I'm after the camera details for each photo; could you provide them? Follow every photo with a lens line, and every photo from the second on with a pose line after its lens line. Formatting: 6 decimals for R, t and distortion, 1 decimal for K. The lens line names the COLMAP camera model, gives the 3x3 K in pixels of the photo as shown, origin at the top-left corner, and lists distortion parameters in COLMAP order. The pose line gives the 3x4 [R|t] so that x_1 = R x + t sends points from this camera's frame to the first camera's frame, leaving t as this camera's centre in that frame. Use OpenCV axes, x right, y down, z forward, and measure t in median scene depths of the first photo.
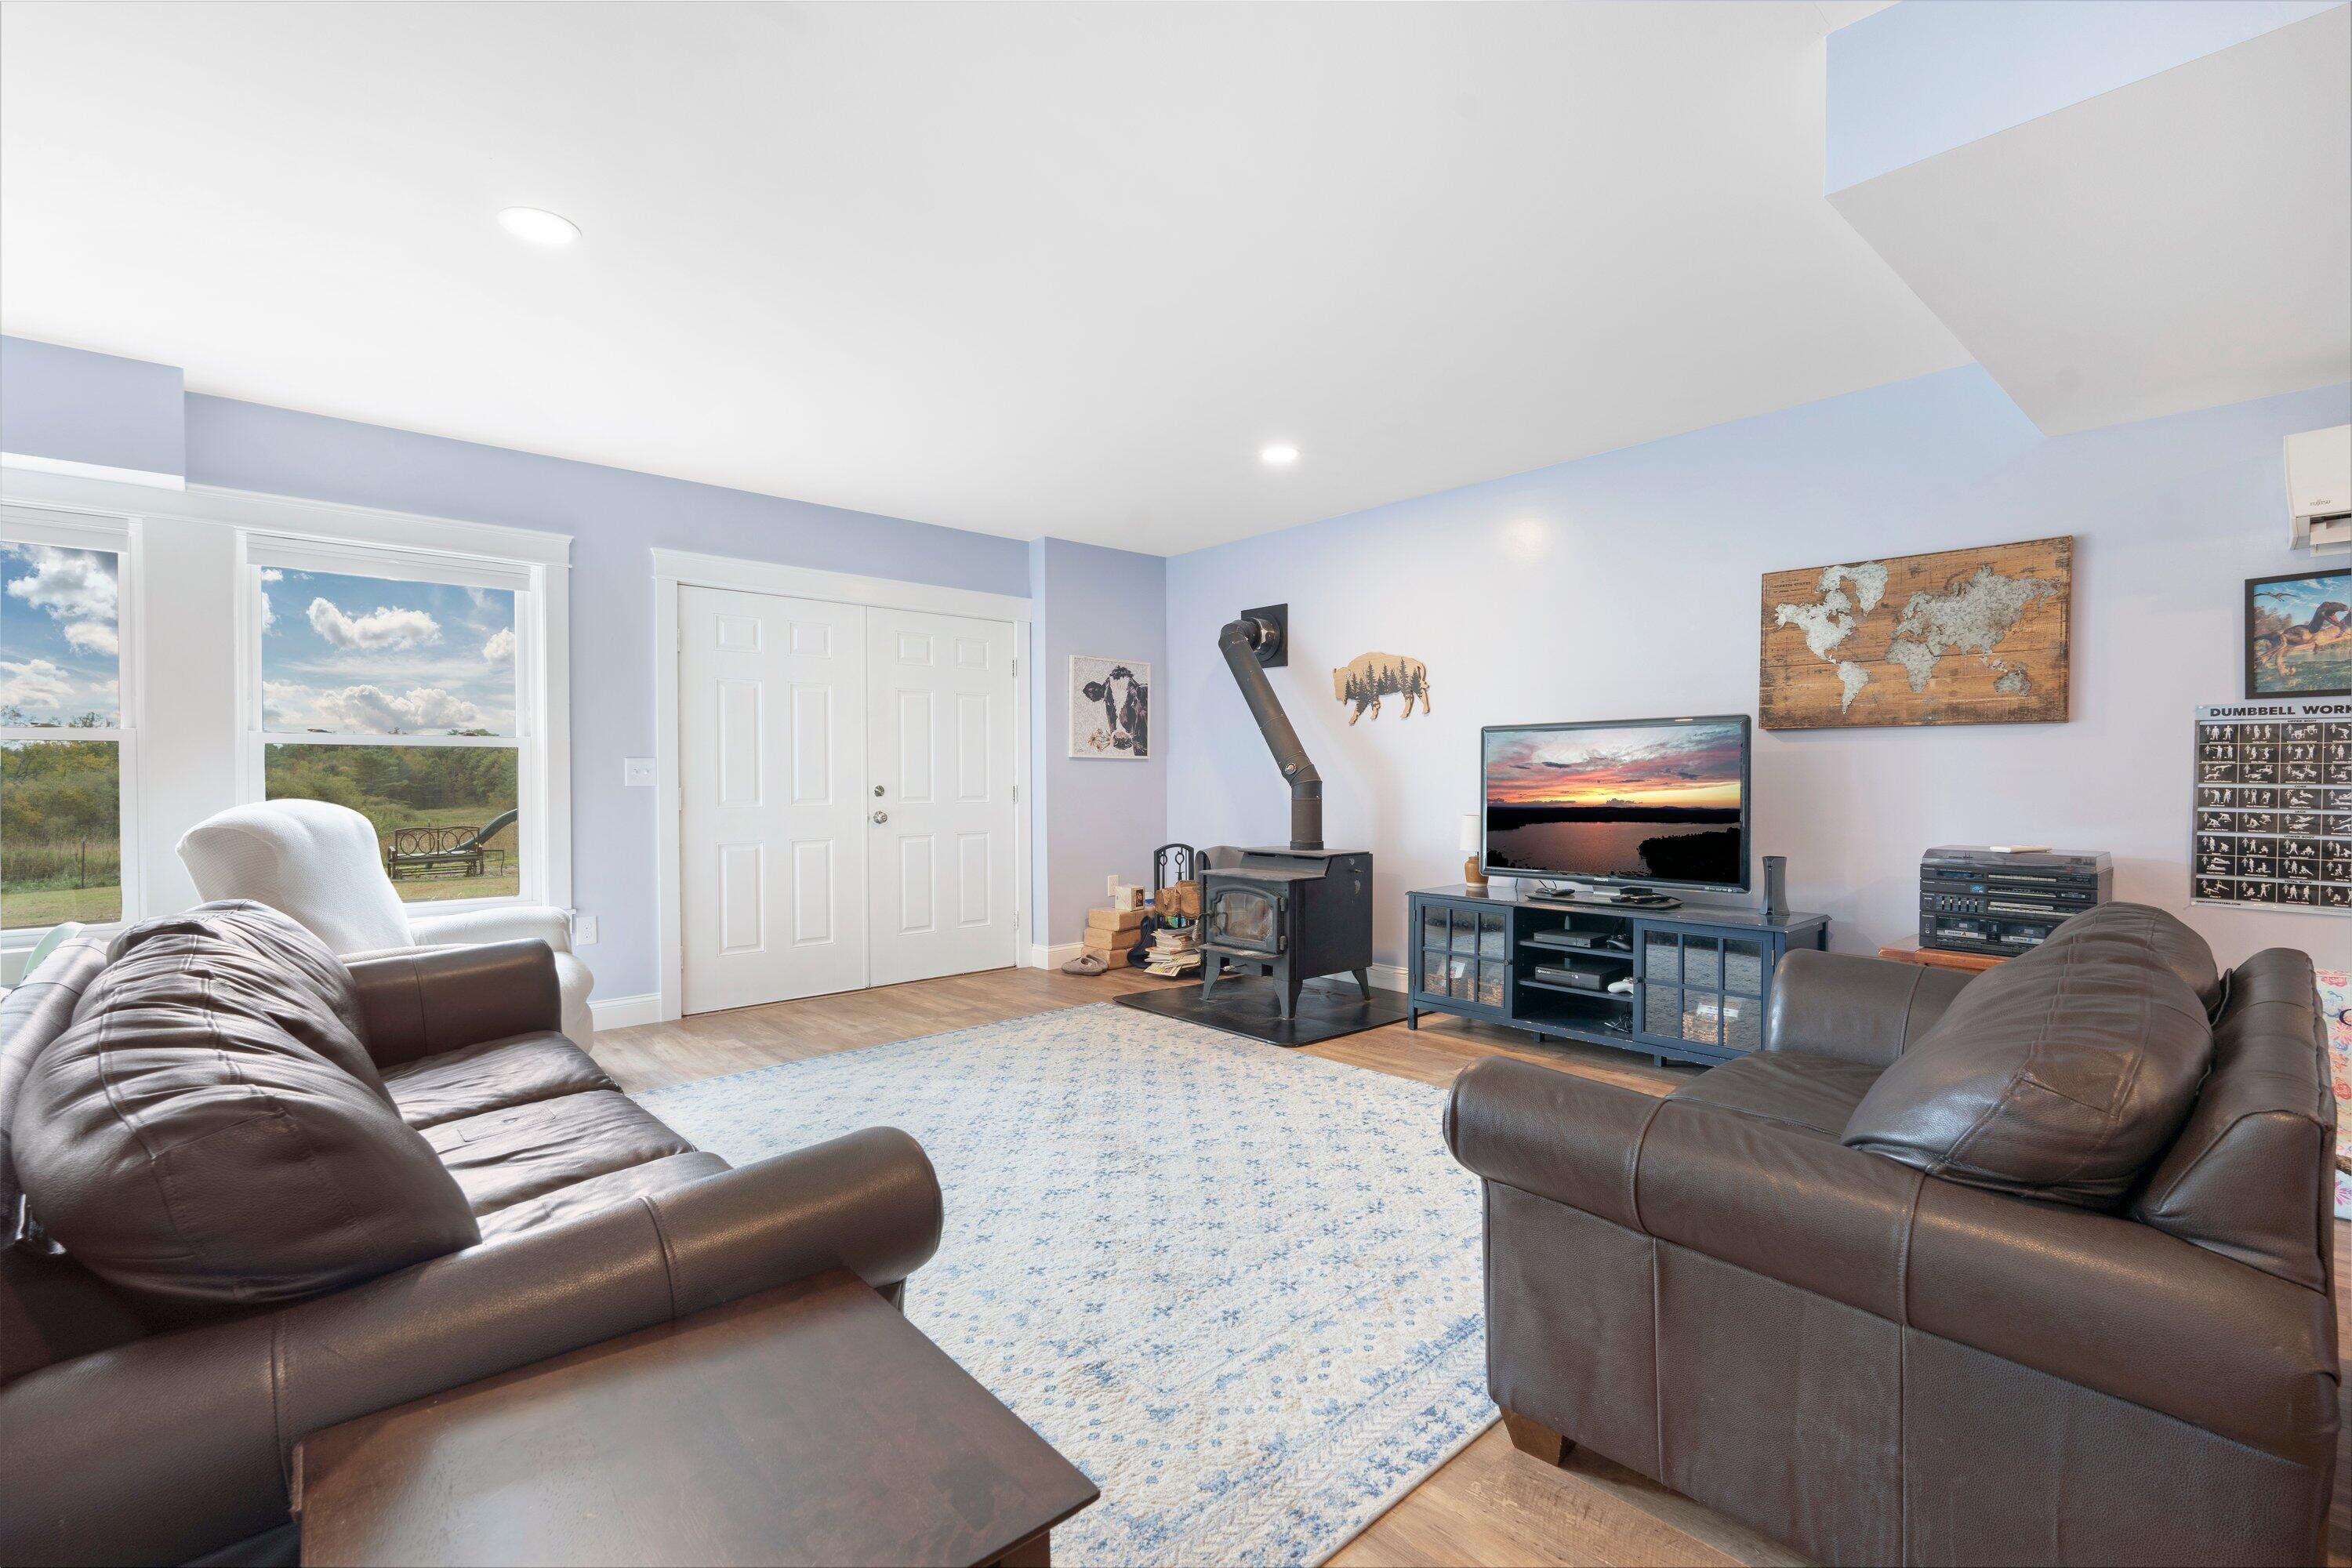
lens RADIAL K [[1038.9, 0, 1176.9], [0, 1038.9, 786.0], [0, 0, 1]] dist [0.000229, 0.000022]
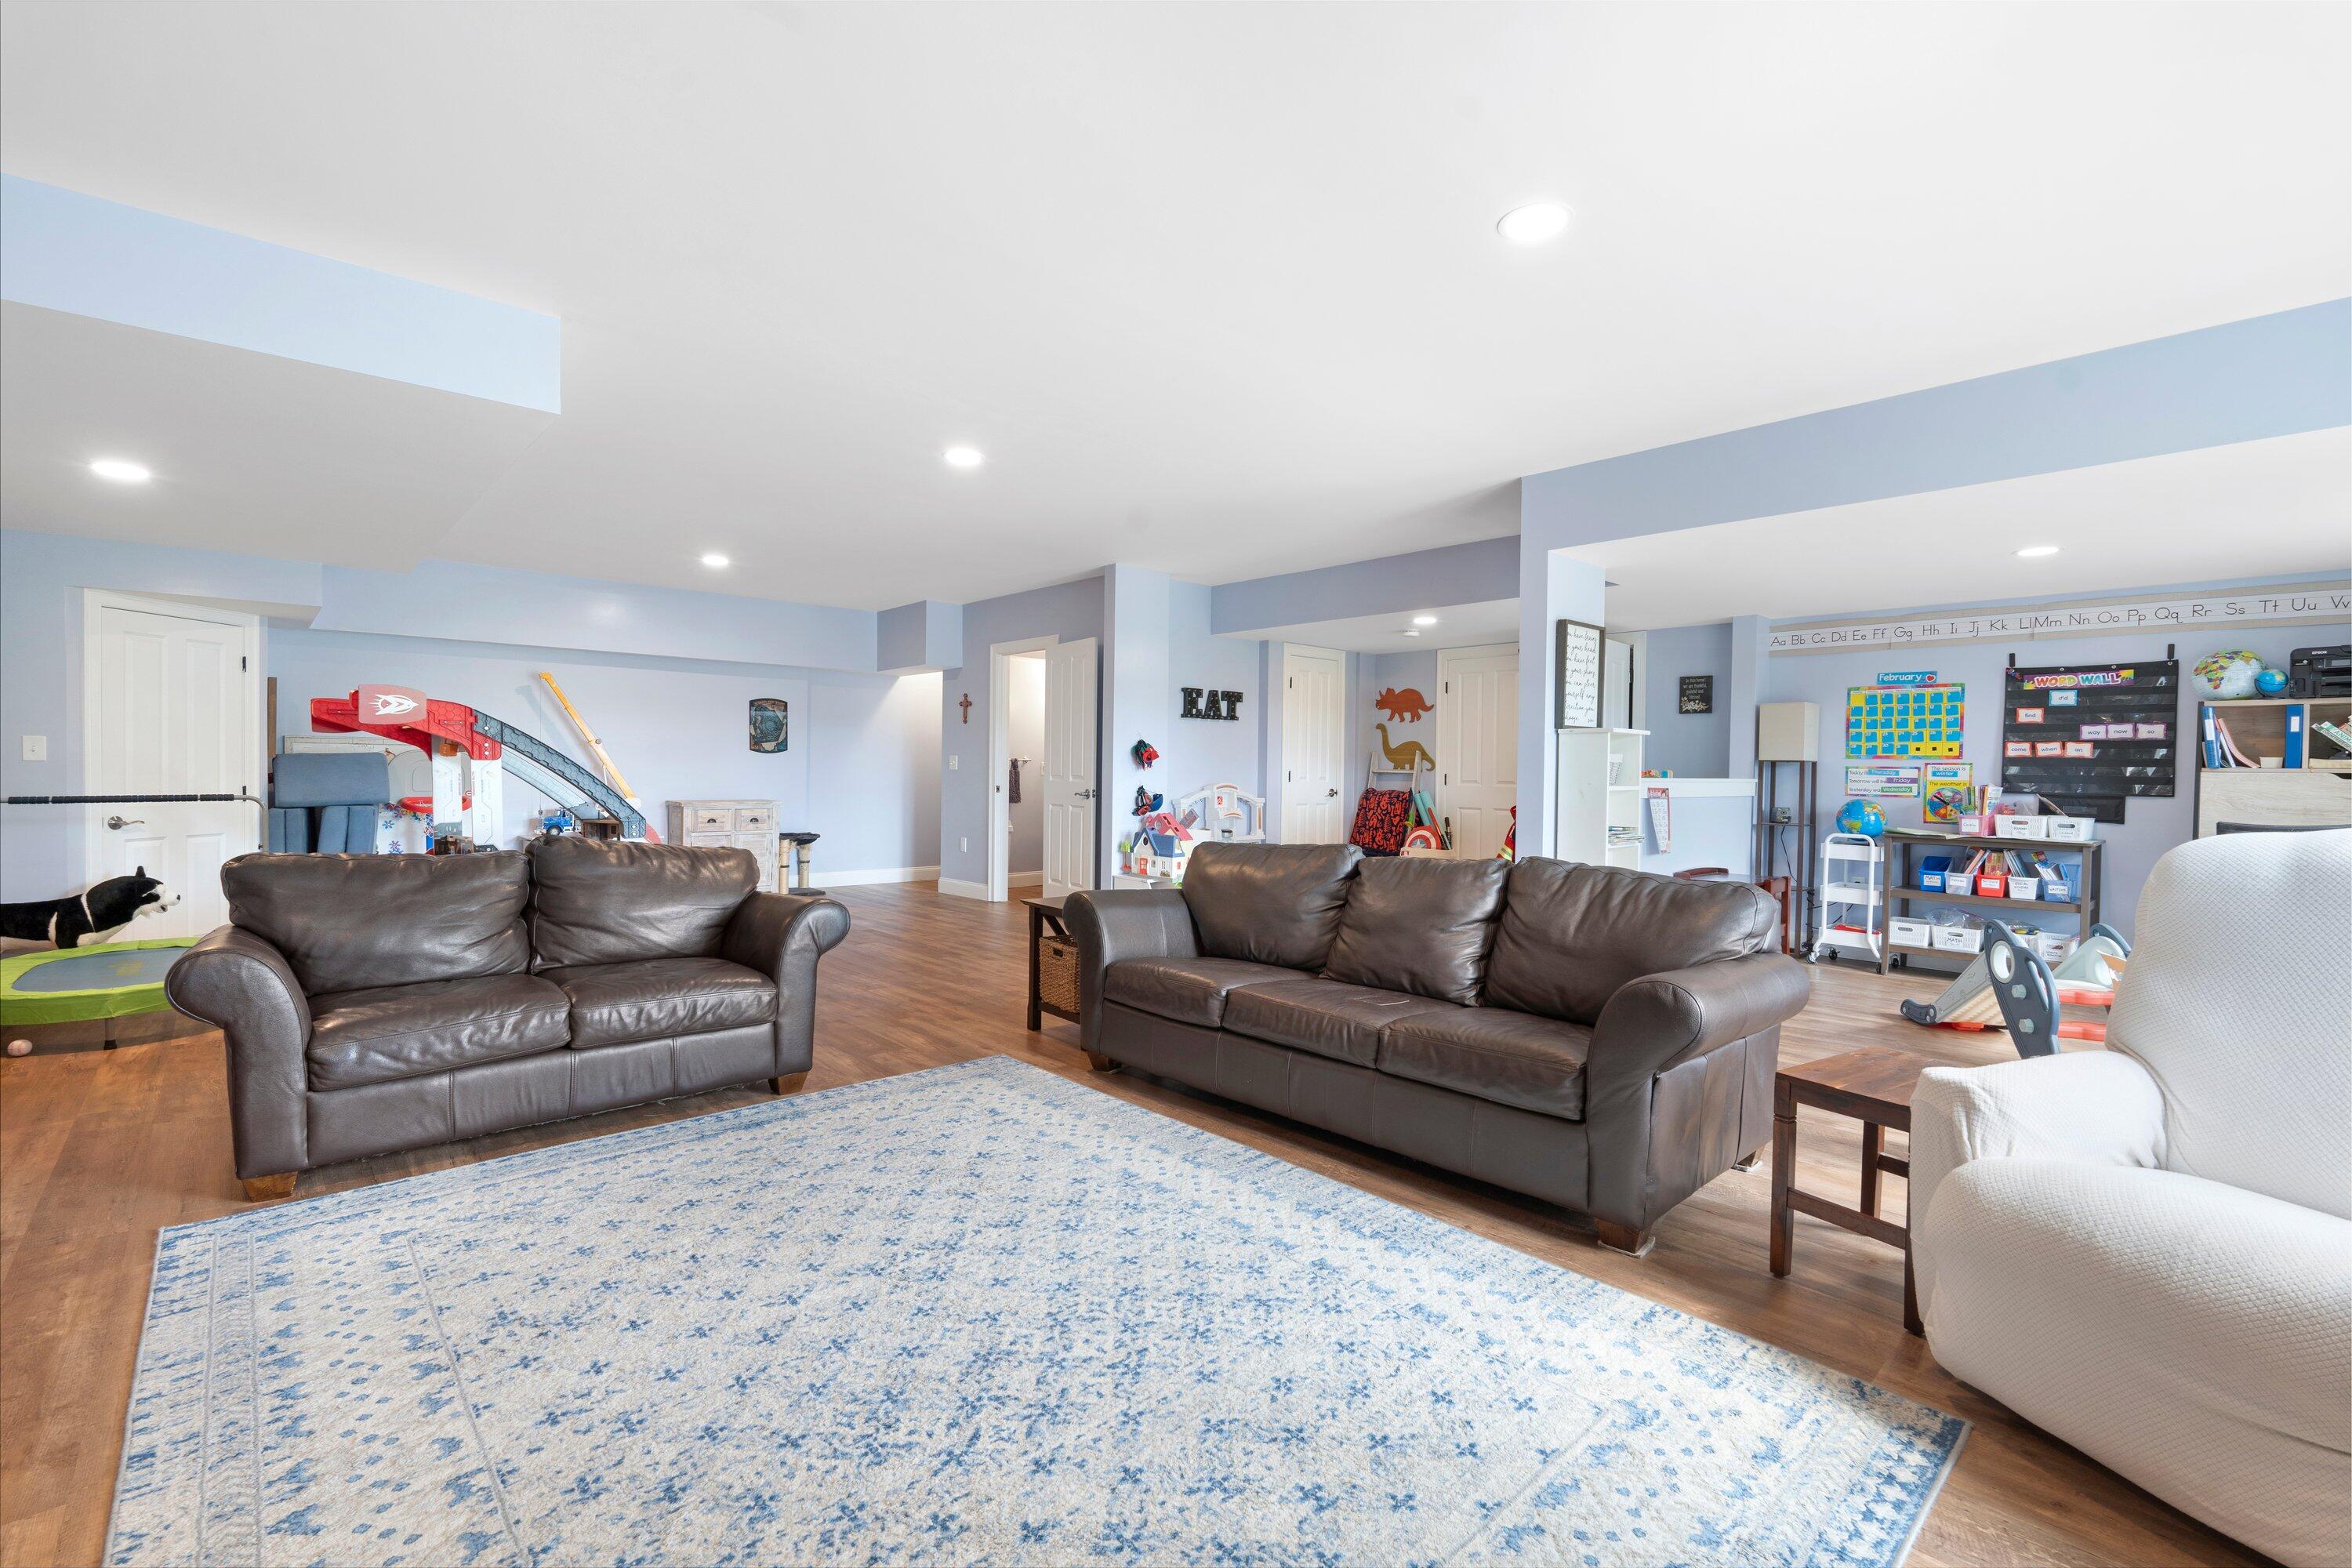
lens RADIAL K [[1038.9, 0, 1175.3], [0, 1038.9, 784.2], [0, 0, 1]] dist [0.000229, 0.000022]
pose [[-0.999960, -0.007128, -0.005376, -0.191918], [-0.007231, 0.999786, 0.019378, -0.011011], [0.005237, 0.019417, -0.999798, 1.444823]]
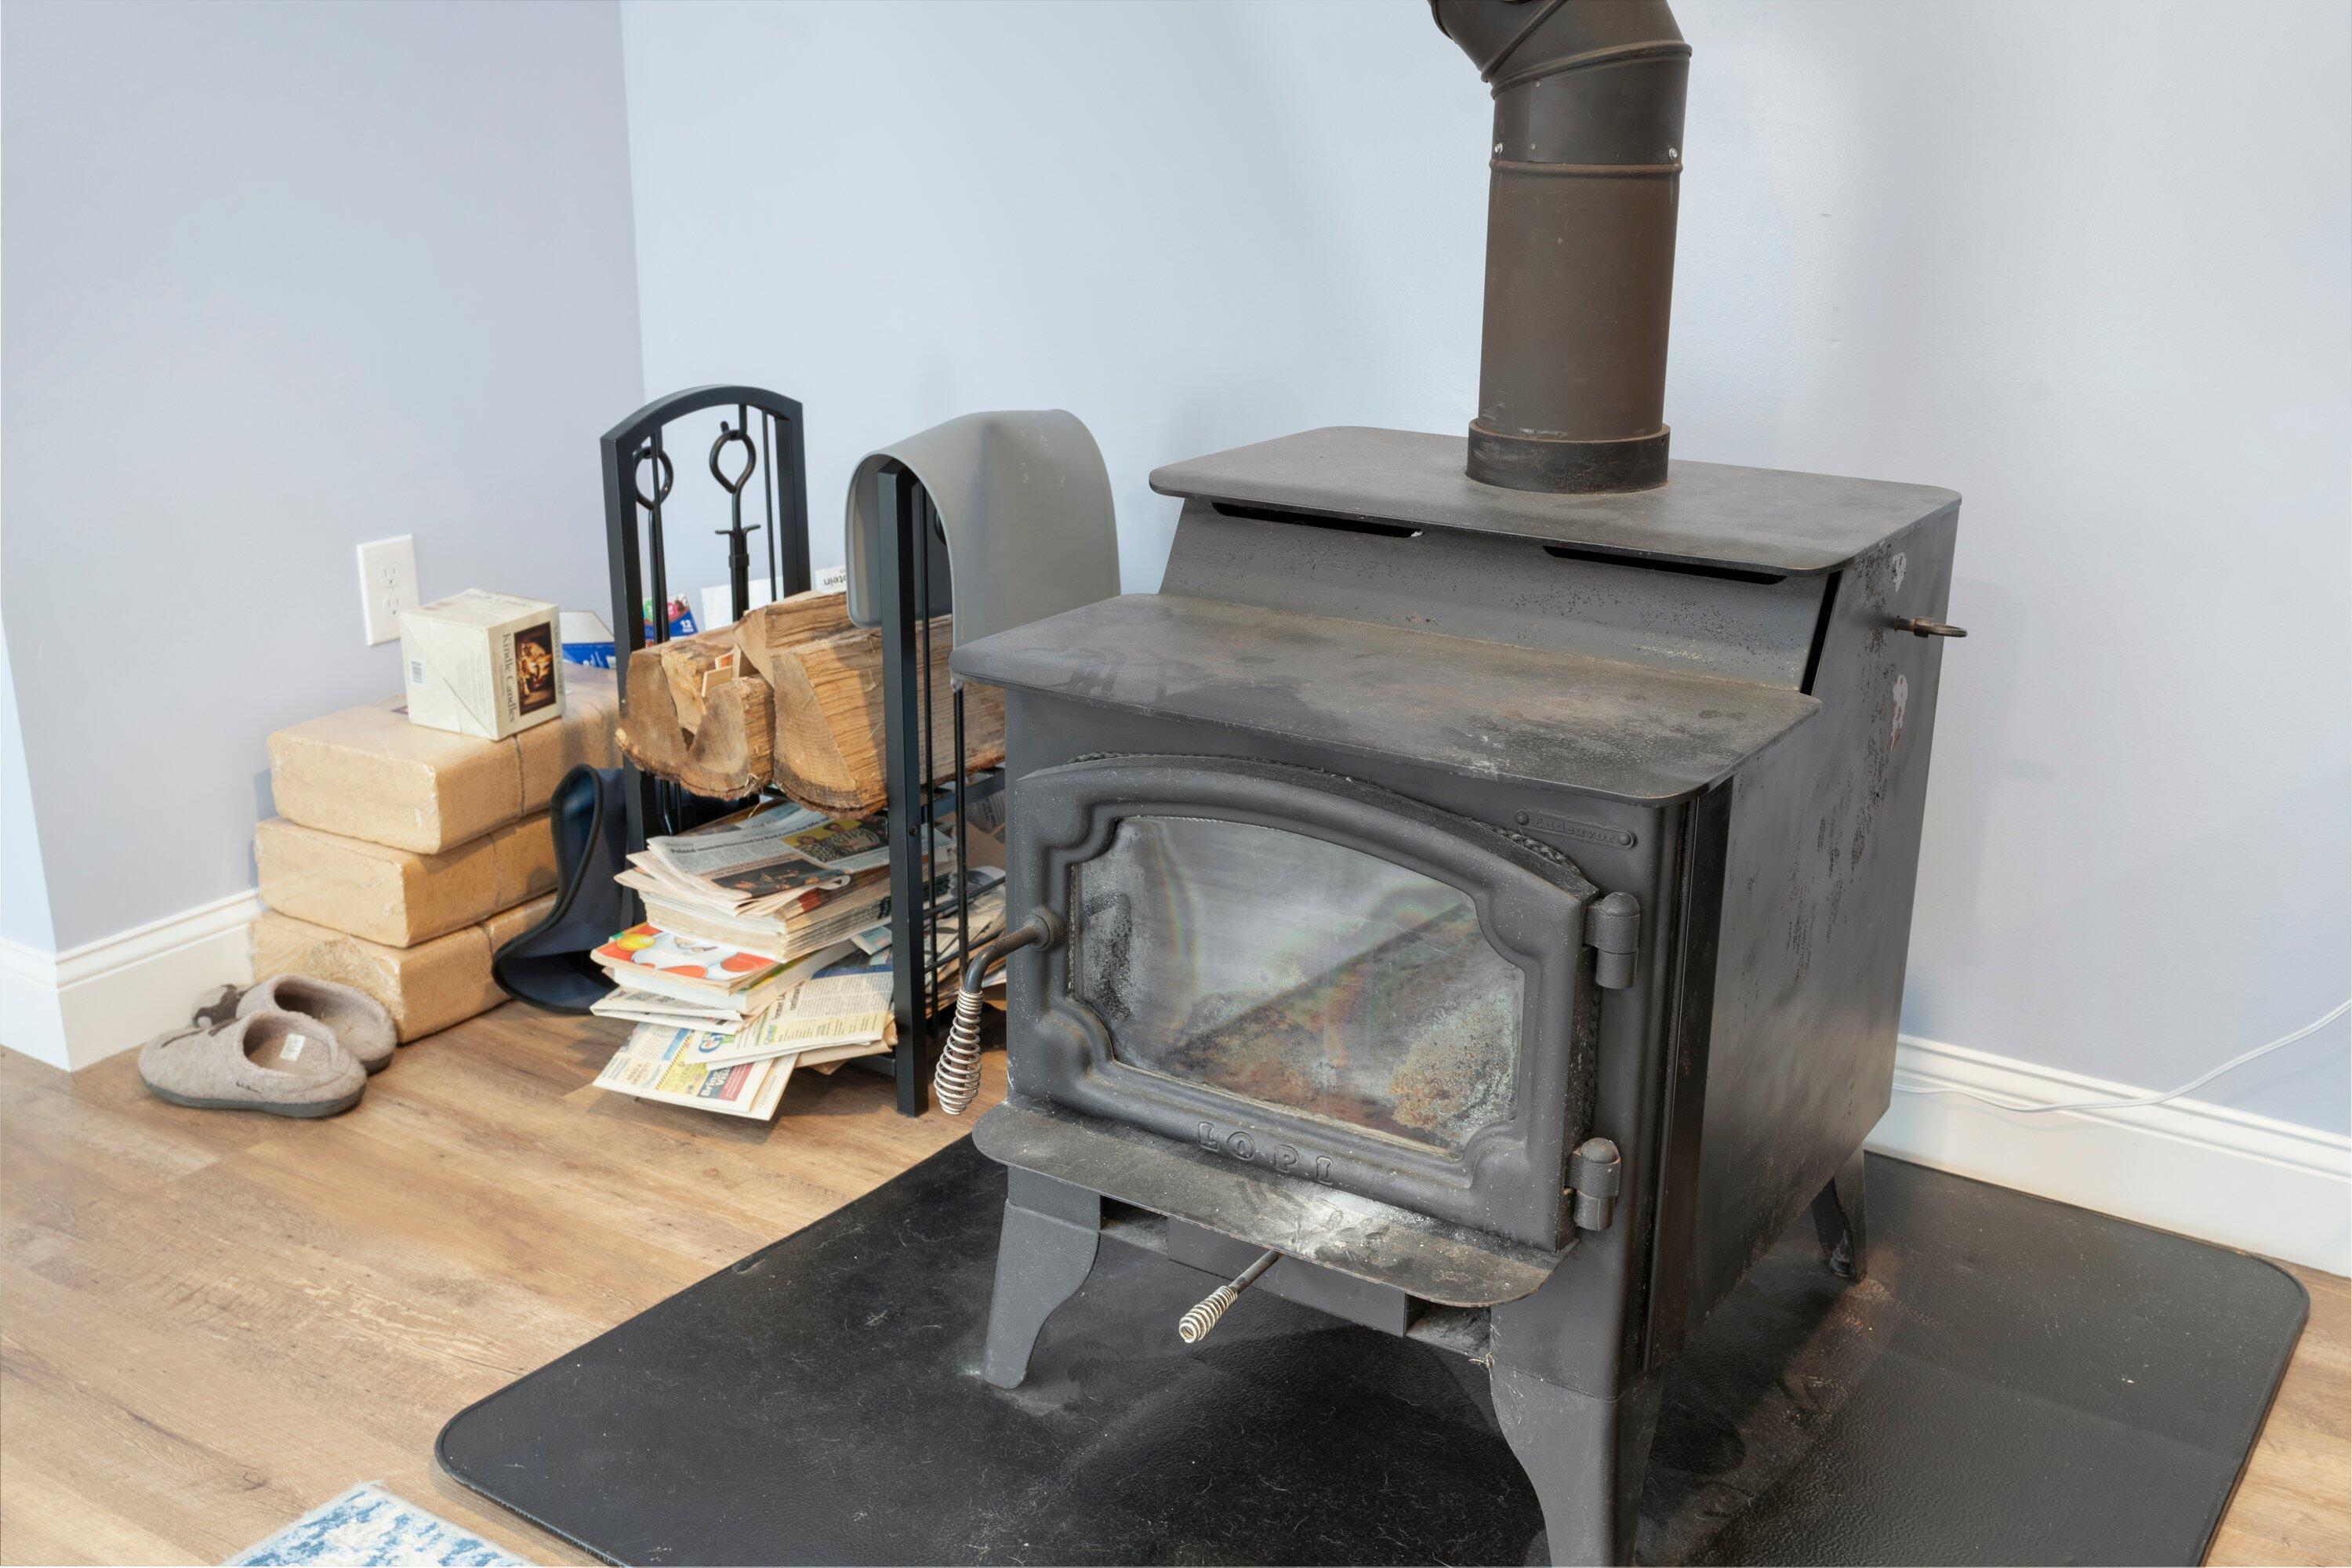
lens RADIAL K [[2354.5, 0, 1177.6], [0, 2354.5, 781.1], [0, 0, 1]] dist [0.088835, 0.000000]
pose [[0.969605, -0.062502, 0.236559, -0.031013], [-0.008438, 0.957706, 0.287626, -0.002788], [-0.244531, -0.280879, 0.928069, 0.658020]]
